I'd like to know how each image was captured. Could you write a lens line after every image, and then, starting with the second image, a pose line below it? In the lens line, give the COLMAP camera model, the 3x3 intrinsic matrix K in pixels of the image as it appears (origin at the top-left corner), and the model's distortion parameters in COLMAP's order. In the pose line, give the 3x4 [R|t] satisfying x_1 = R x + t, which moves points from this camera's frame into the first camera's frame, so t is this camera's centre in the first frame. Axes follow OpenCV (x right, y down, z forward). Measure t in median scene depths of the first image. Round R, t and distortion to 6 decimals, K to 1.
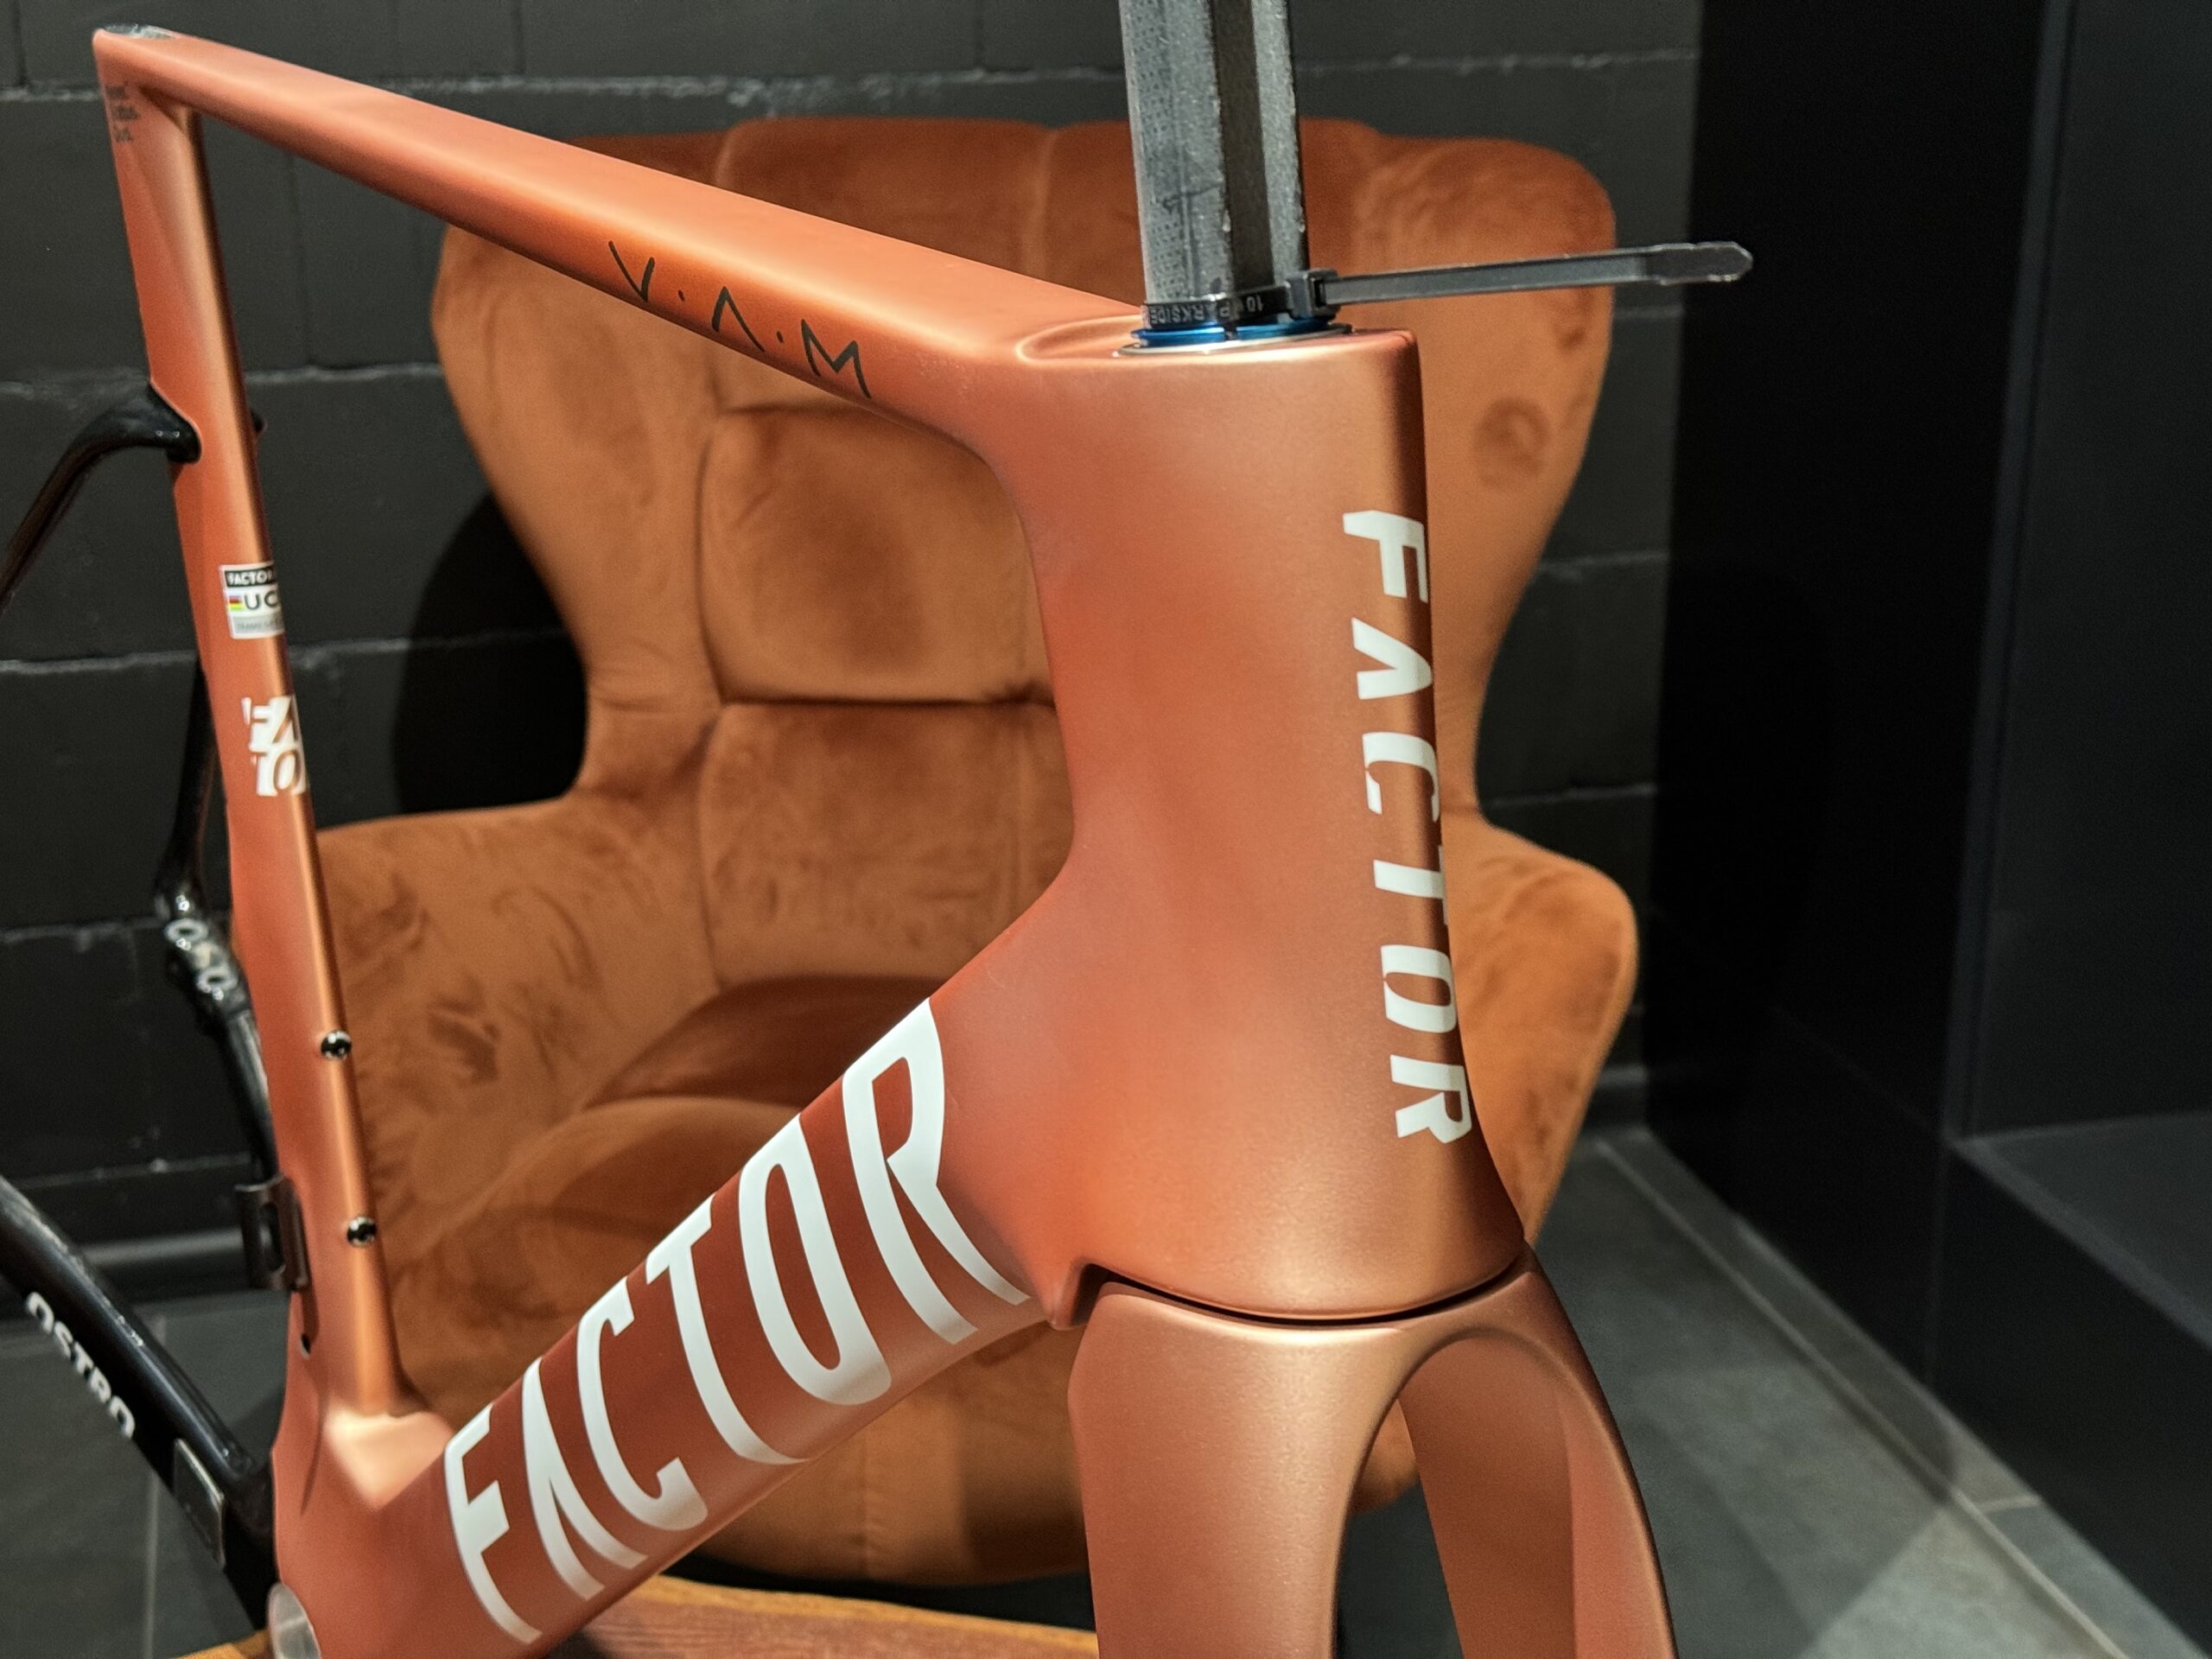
lens RADIAL K [[3135.6, 0, 1107.0], [0, 3135.6, 838.1], [0, 0, 1]] dist [0.154351, 0.000000]
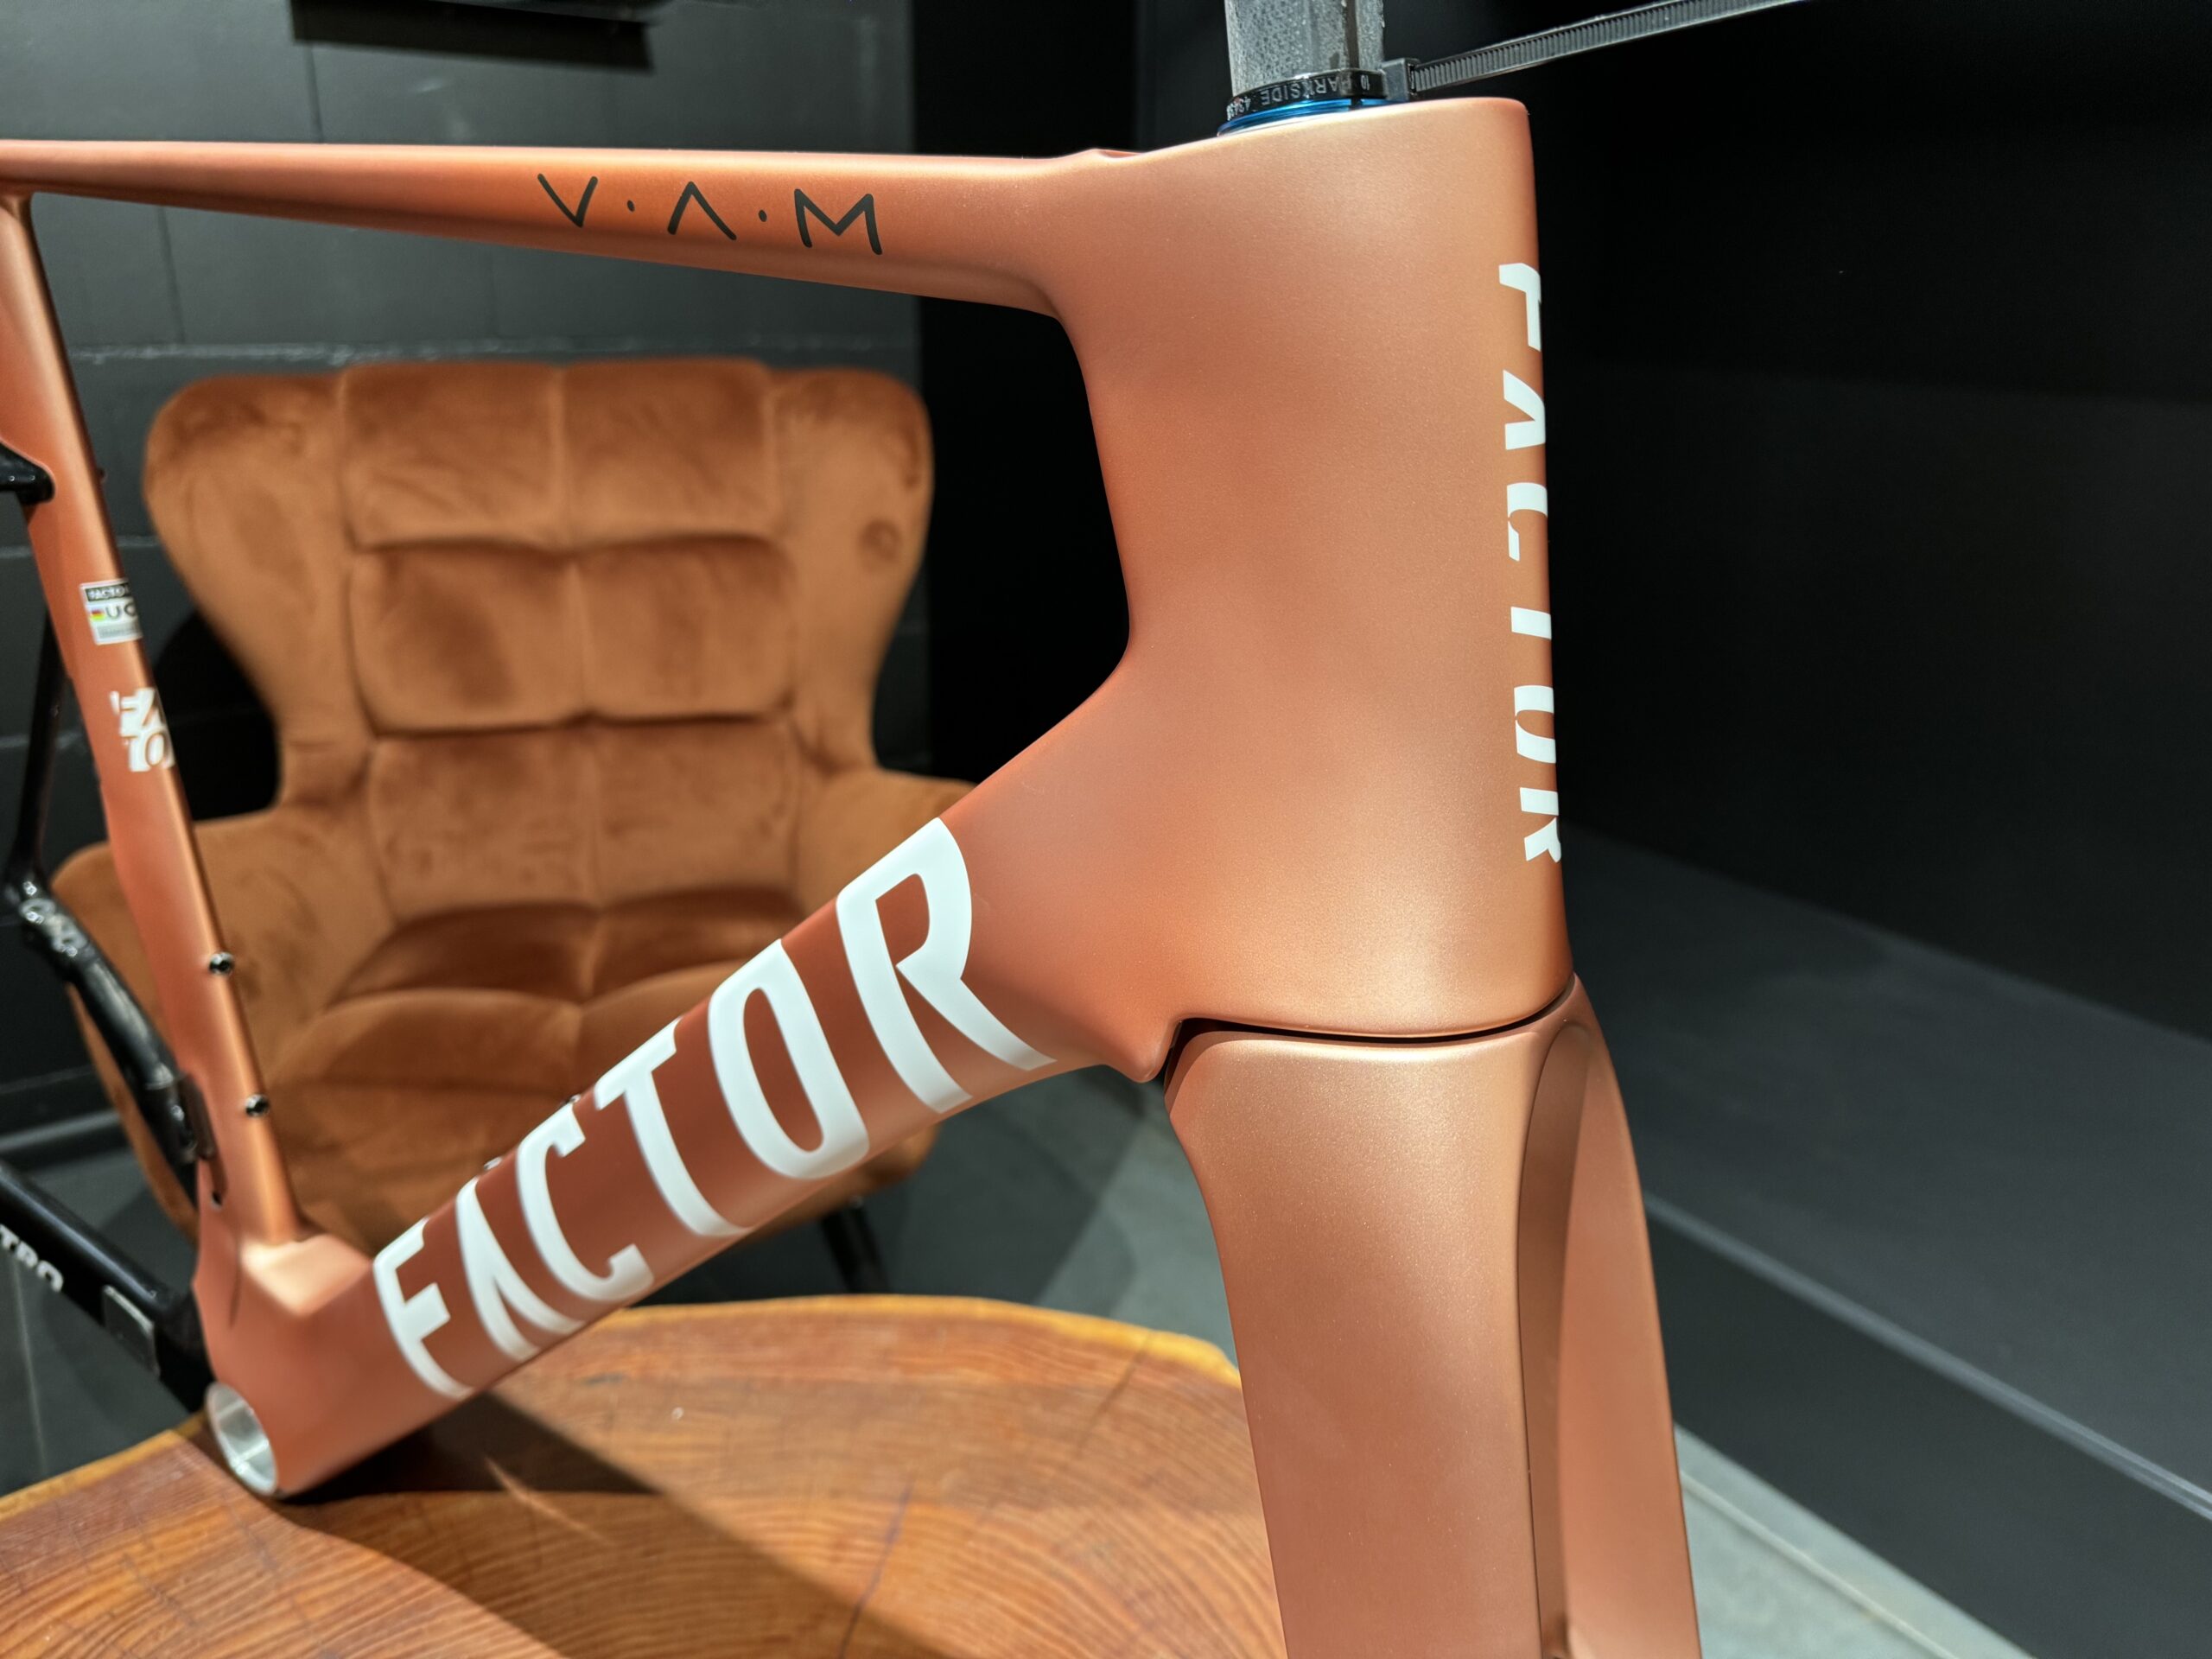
lens RADIAL K [[1623.6, 0, 1111.0], [0, 1623.6, 842.2], [0, 0, 1]] dist [-0.015826, 0.003248]
pose [[0.934264, -0.103872, 0.341117, -0.124302], [0.097671, 0.994591, 0.035355, 0.028169], [-0.342944, 0.000286, 0.939356, 0.267677]]
